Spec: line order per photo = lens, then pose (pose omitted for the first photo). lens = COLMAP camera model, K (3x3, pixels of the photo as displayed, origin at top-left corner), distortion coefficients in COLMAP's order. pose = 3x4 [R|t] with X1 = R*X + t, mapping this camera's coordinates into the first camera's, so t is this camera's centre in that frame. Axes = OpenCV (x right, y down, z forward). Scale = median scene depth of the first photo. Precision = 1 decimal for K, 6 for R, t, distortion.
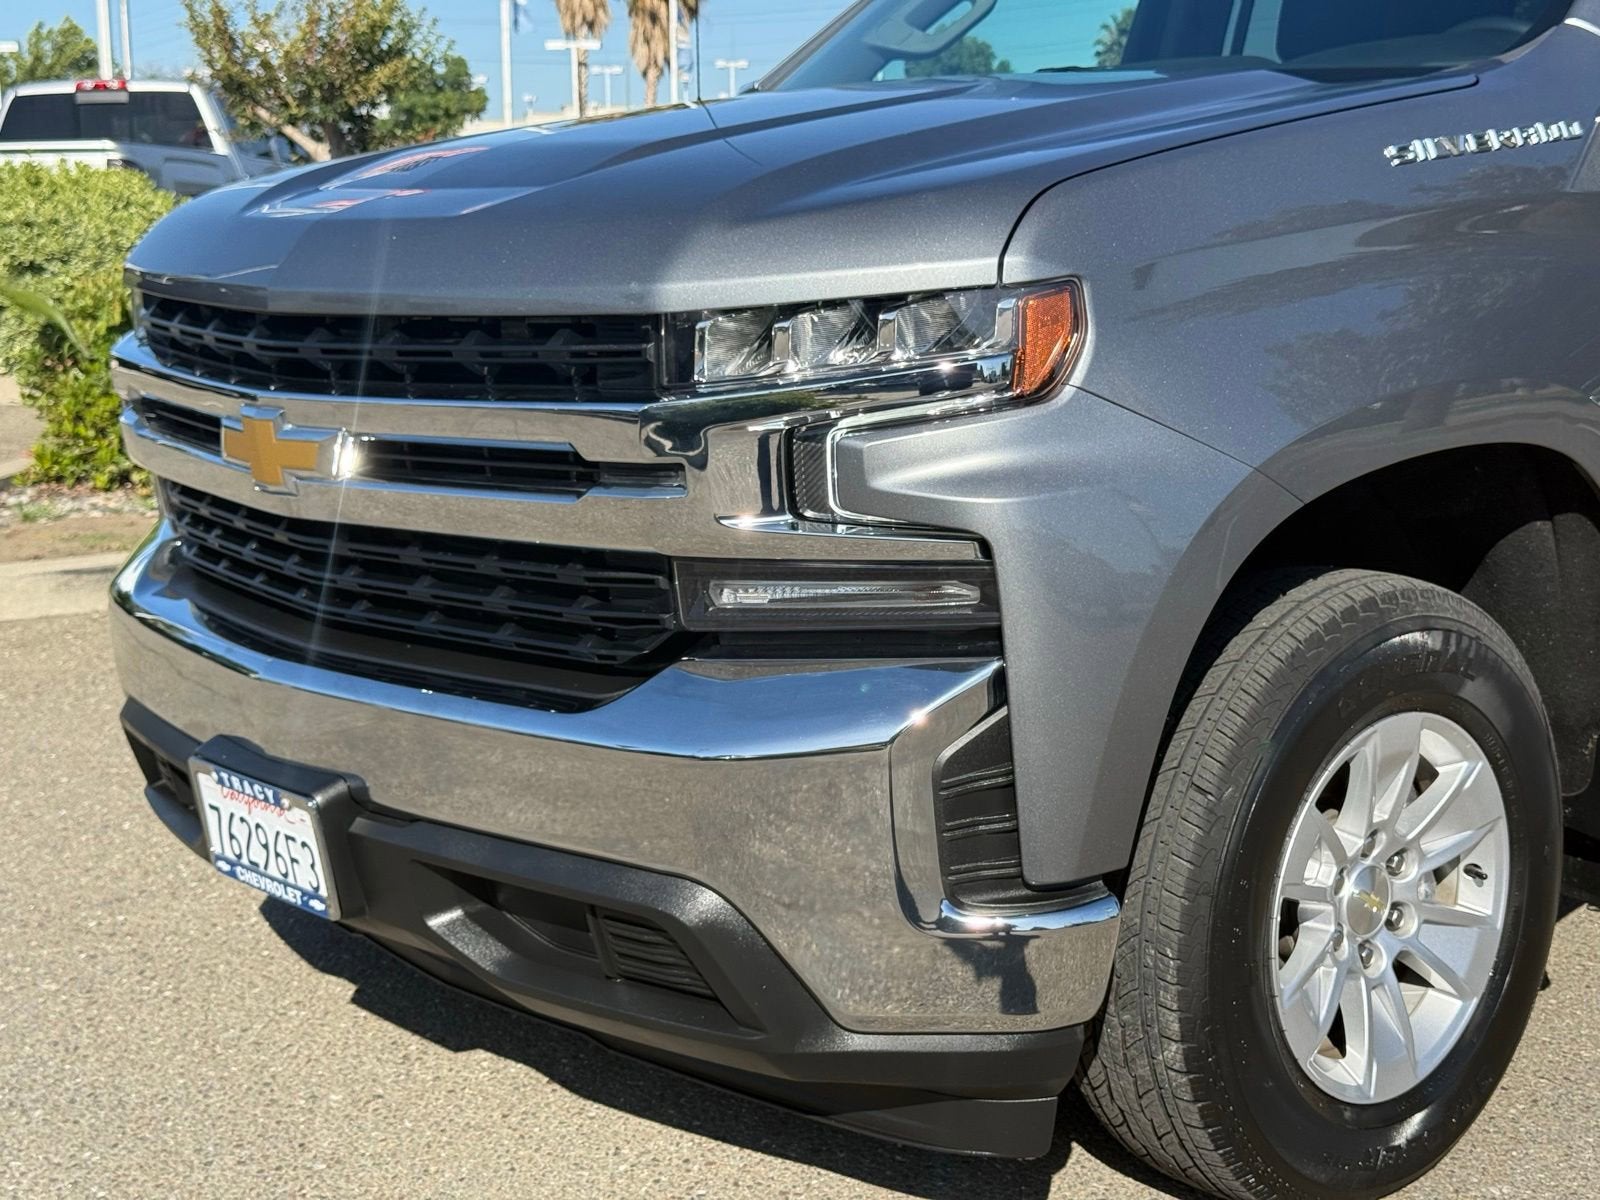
lens RADIAL K [[2234.9, 0, 800.0], [0, 2234.9, 600.0], [0, 0, 1]] dist [0.130209, -0.104626]
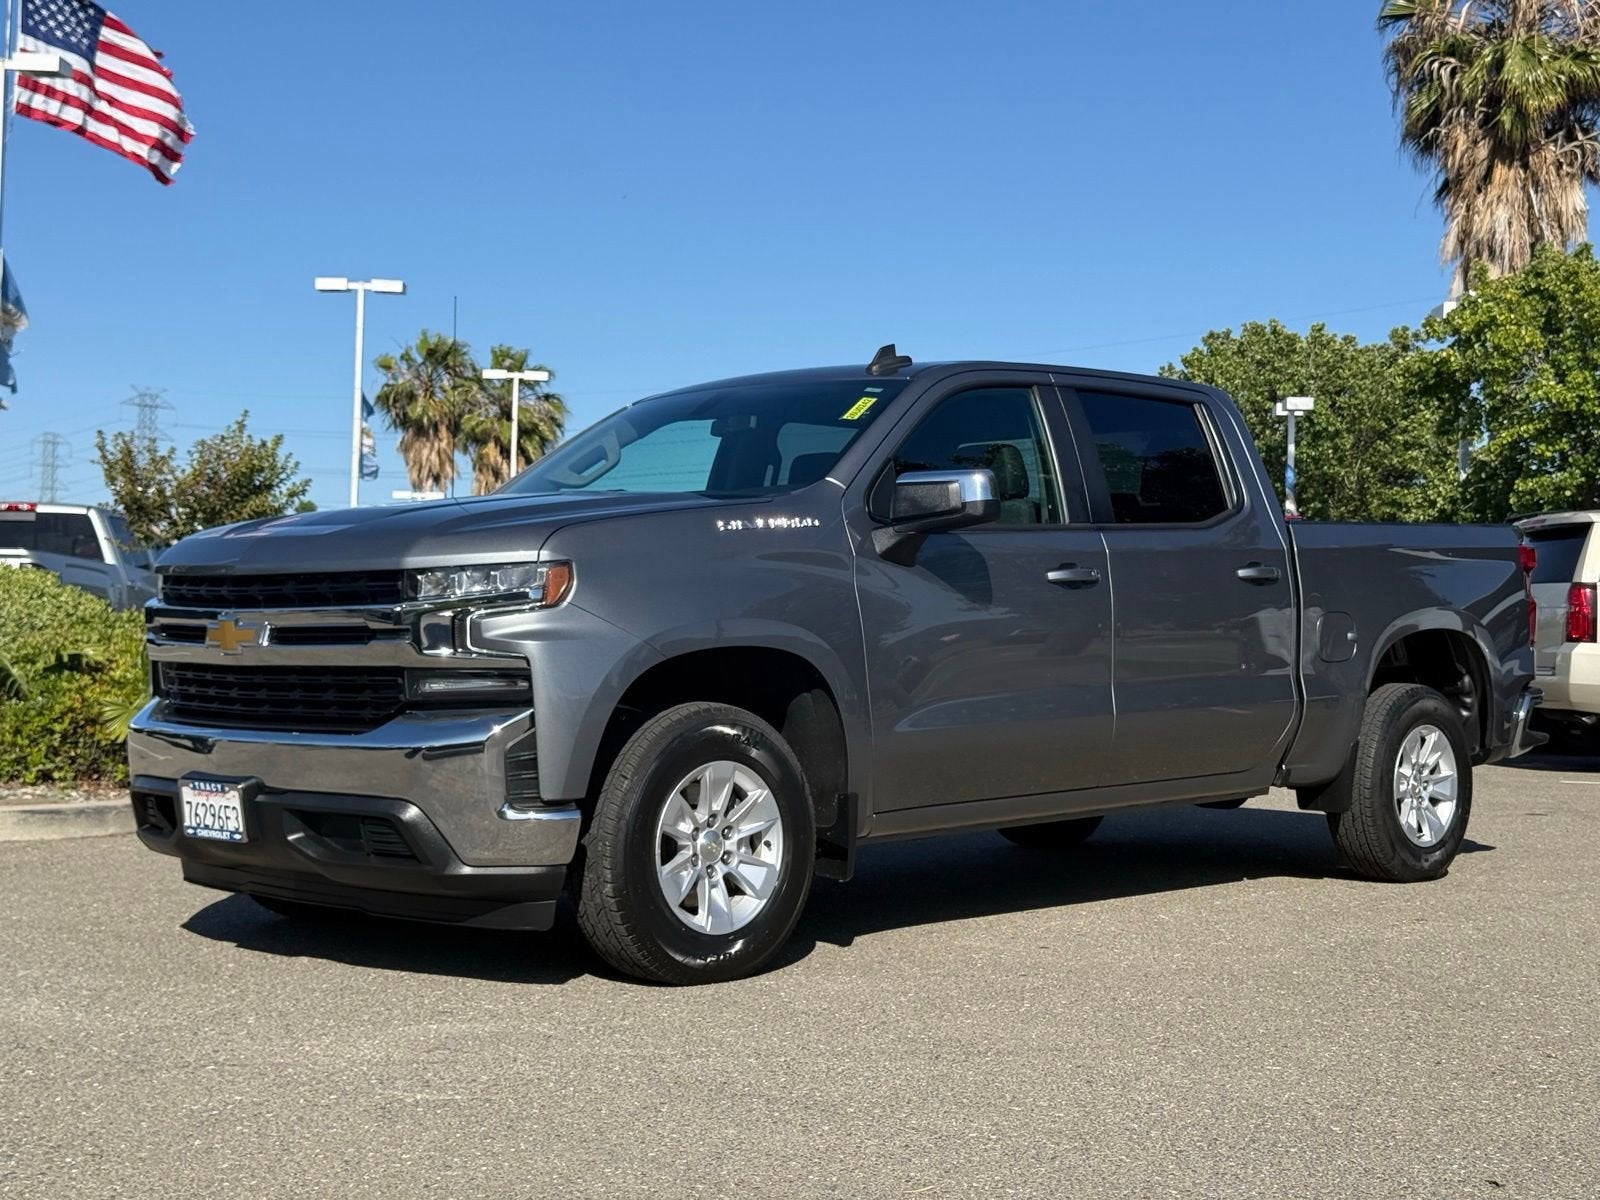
lens RADIAL K [[2234.9, 0, 800.0], [0, 2234.9, 600.0], [0, 0, 1]] dist [0.130209, -0.104626]
pose [[0.996840, 0.036126, 0.070749, 0.166774], [-0.021274, 0.979482, -0.200406, 0.329060], [-0.076537, 0.198267, 0.977155, -1.217249]]
